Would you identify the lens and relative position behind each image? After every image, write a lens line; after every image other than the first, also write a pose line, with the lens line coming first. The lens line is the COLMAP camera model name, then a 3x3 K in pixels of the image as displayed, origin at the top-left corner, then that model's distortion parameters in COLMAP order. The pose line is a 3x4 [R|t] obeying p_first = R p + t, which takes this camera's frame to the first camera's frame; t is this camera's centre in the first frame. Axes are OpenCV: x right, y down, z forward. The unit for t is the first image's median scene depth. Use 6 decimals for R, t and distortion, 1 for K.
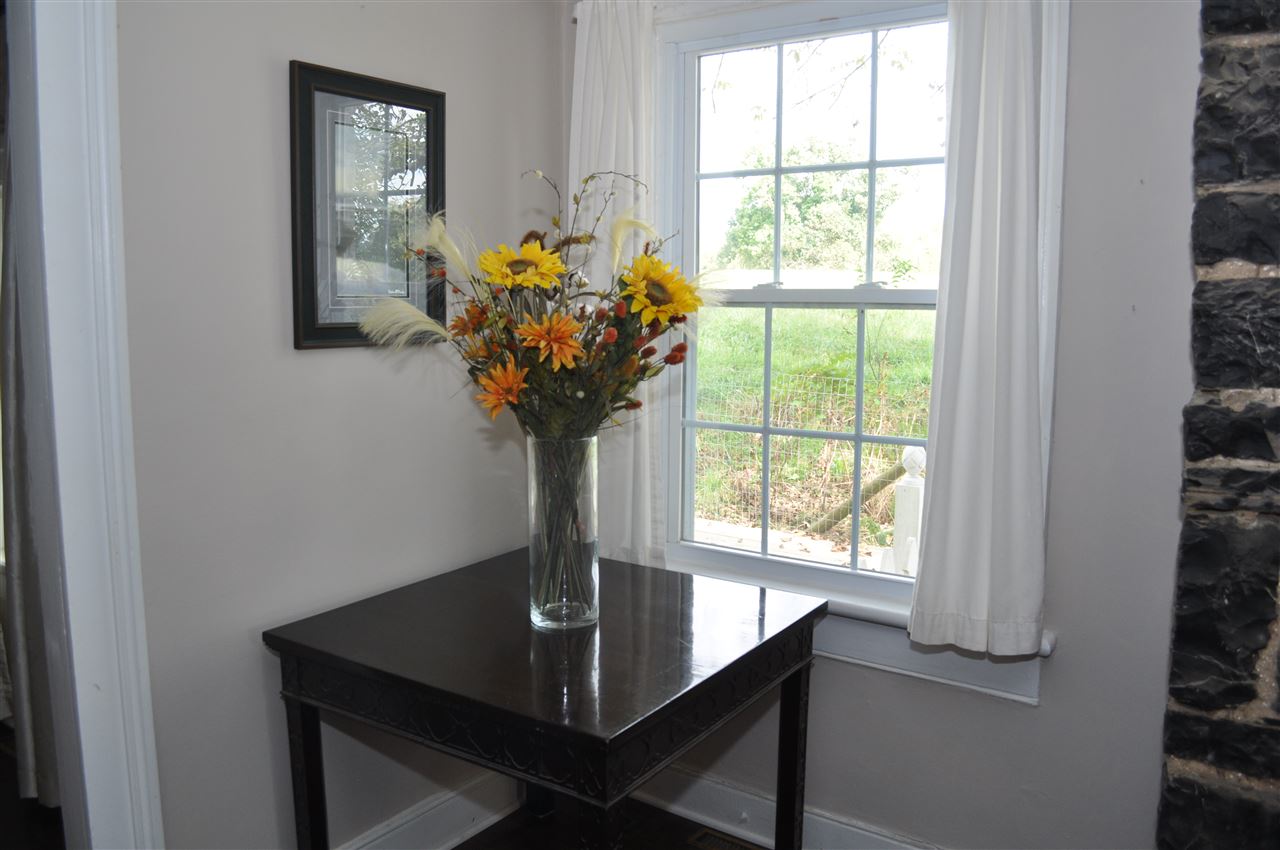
lens RADIAL K [[1005.9, 0, 647.3], [0, 1005.9, 424.4], [0, 0, 1]] dist [-0.065549, -0.008830]
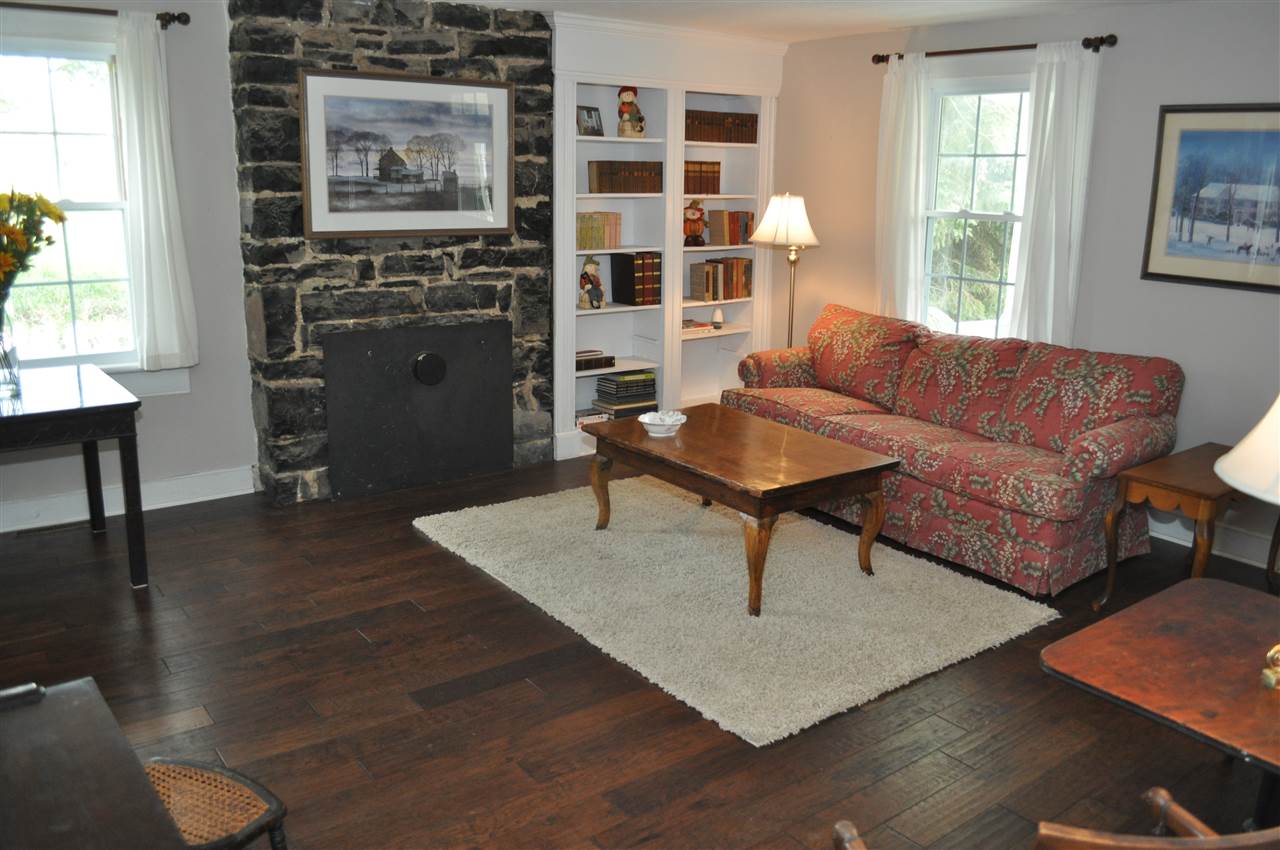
lens RADIAL K [[1005.9, 0, 647.3], [0, 1005.9, 424.4], [0, 0, 1]] dist [-0.065549, -0.008830]
pose [[0.301950, -0.223040, 0.926865, -1.516315], [0.095030, 0.974446, 0.203532, 0.003930], [-0.948576, 0.026623, 0.315429, -0.728778]]
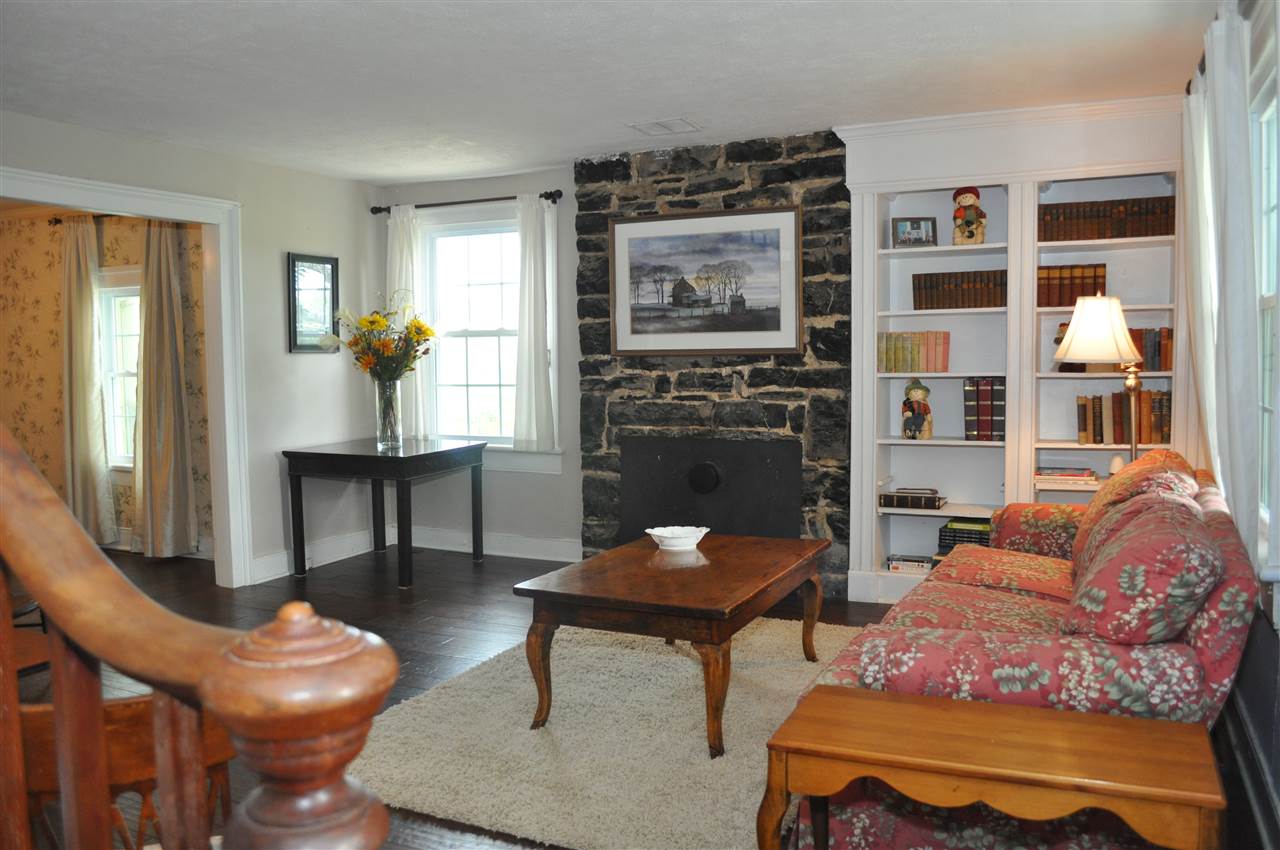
lens RADIAL K [[1005.9, 0, 647.3], [0, 1005.9, 424.4], [0, 0, 1]] dist [-0.065549, -0.008830]
pose [[0.981815, -0.028678, 0.187663, 0.112323], [0.037895, 0.998236, -0.045712, 0.317484], [-0.186021, 0.051992, 0.981169, -2.097738]]
